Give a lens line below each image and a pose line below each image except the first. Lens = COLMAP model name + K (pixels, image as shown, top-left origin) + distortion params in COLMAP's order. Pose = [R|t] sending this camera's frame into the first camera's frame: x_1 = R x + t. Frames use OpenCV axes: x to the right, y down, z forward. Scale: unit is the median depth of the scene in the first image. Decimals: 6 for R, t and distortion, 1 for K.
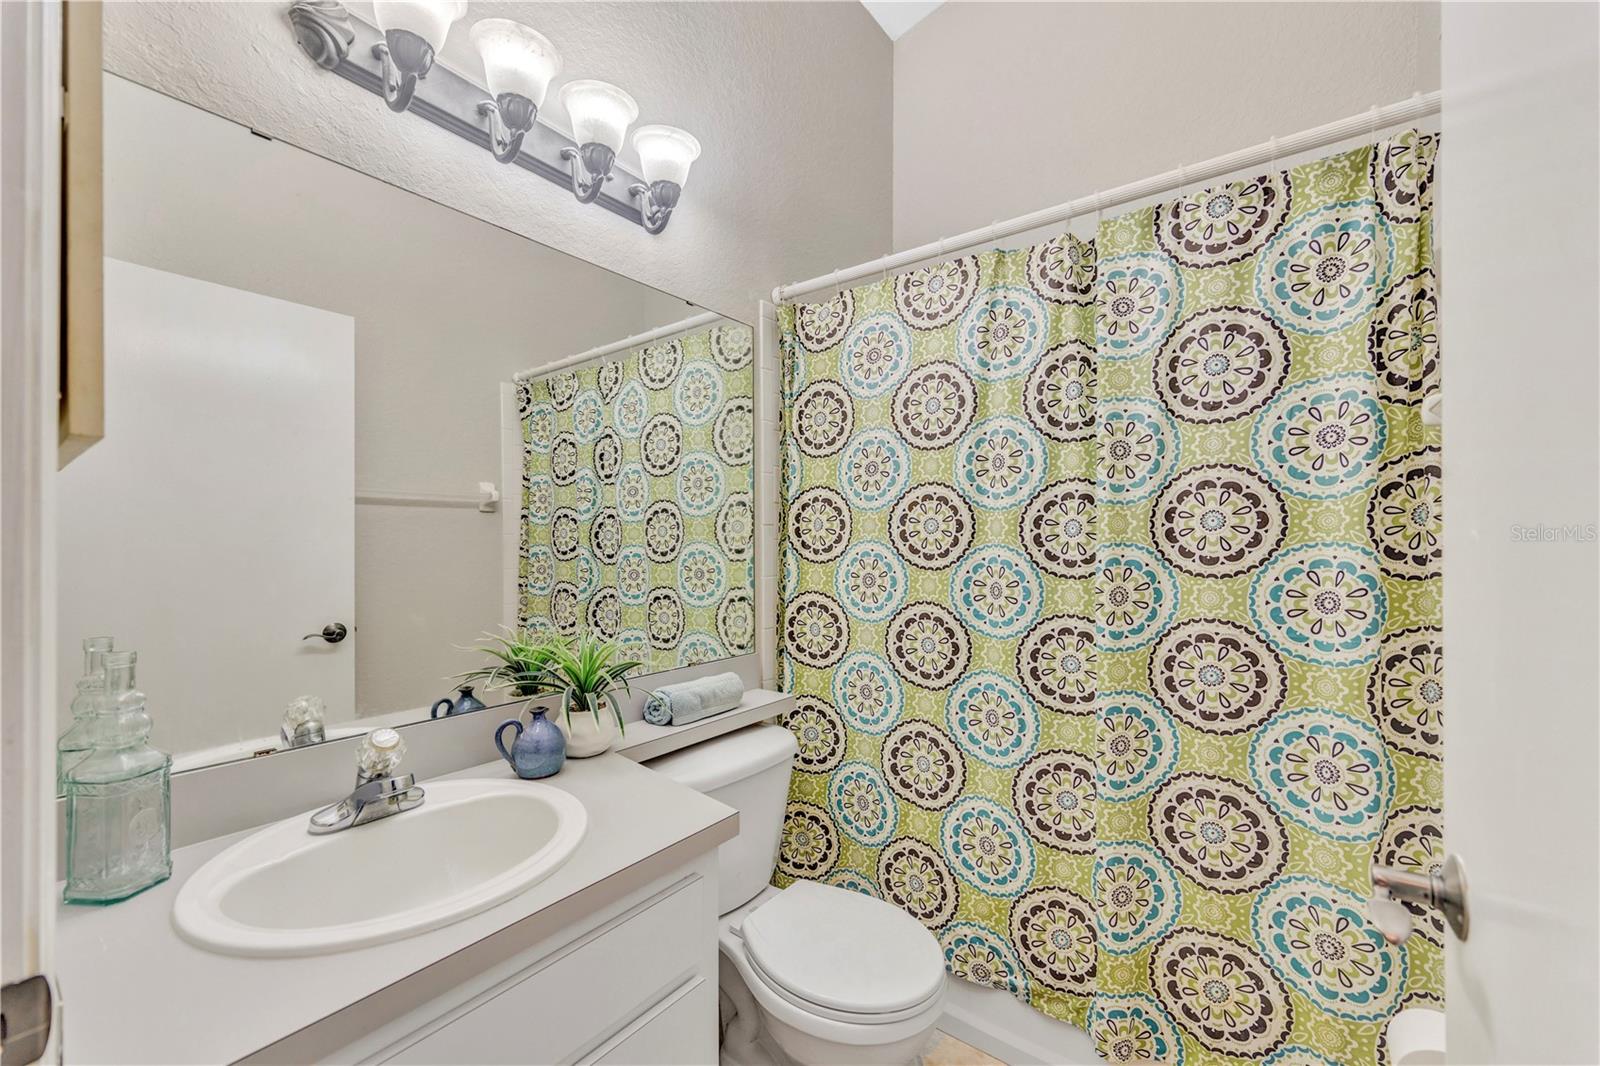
lens RADIAL K [[650.1, 0, 798.9], [0, 650.1, 540.1], [0, 0, 1]] dist [-0.001219, 0.000309]
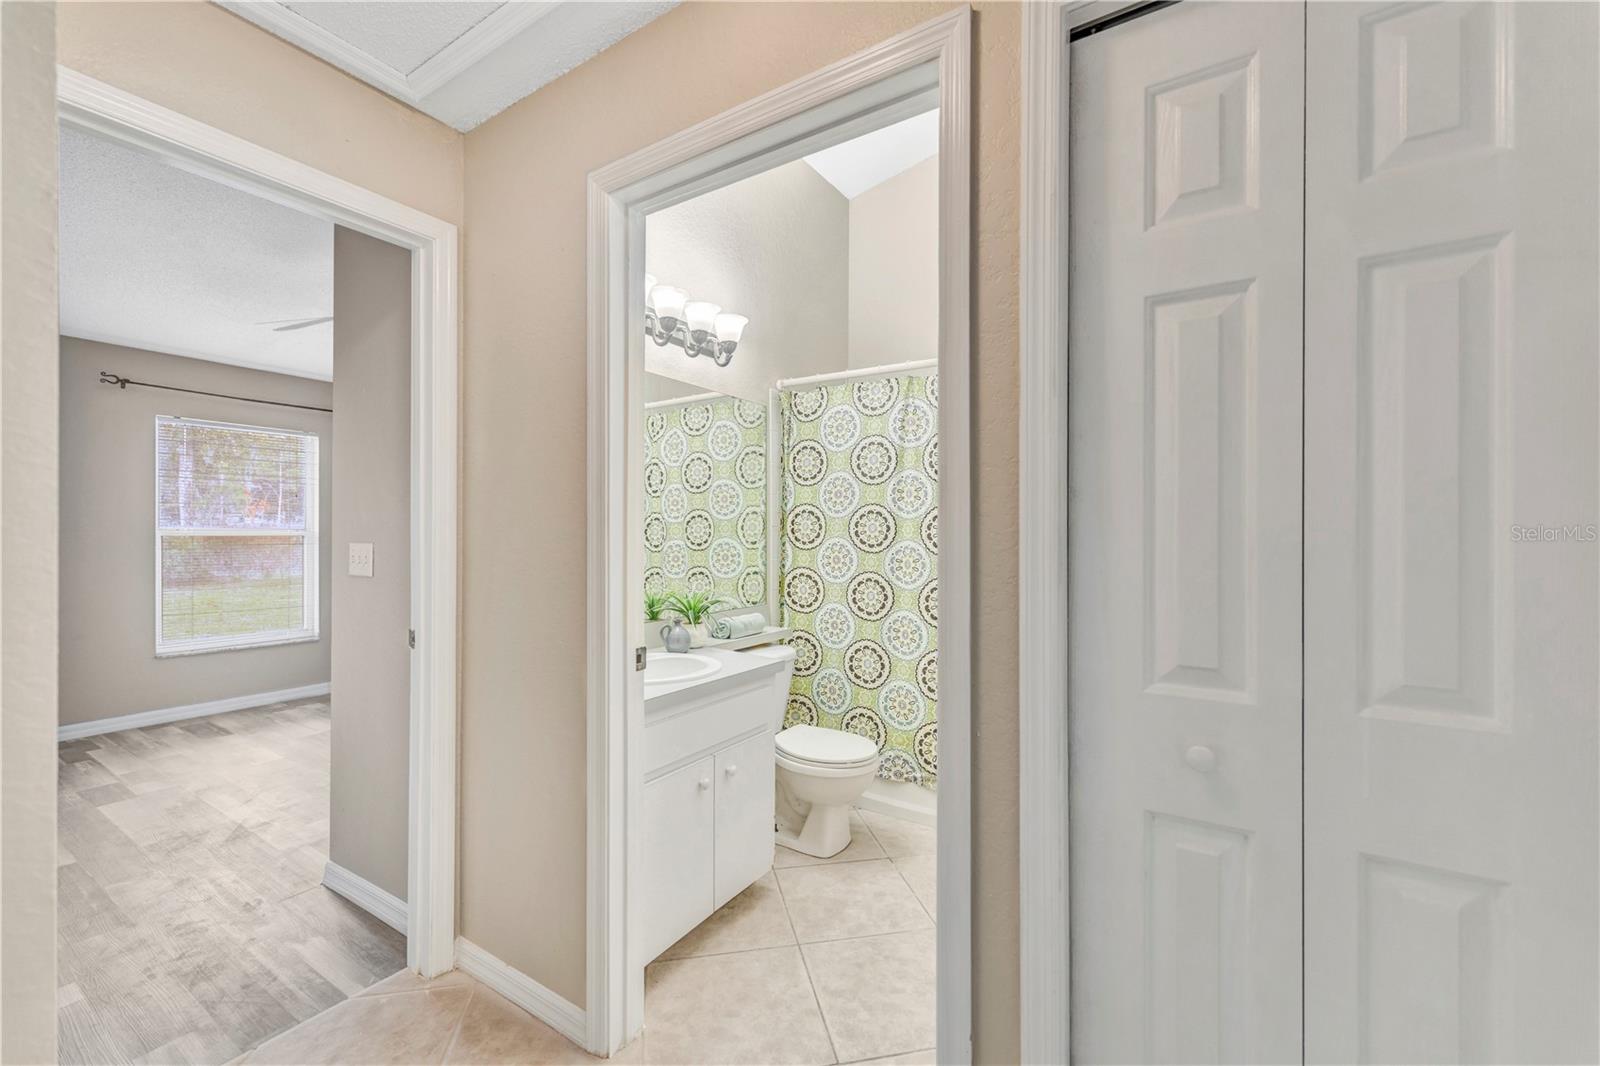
lens RADIAL K [[650.1, 0, 794.9], [0, 650.1, 535.7], [0, 0, 1]] dist [-0.001219, 0.000309]
pose [[0.997223, 0.003554, 0.074388, -0.123282], [-0.003643, 0.999993, 0.001063, -0.002625], [-0.074384, -0.001331, 0.997229, -0.664974]]
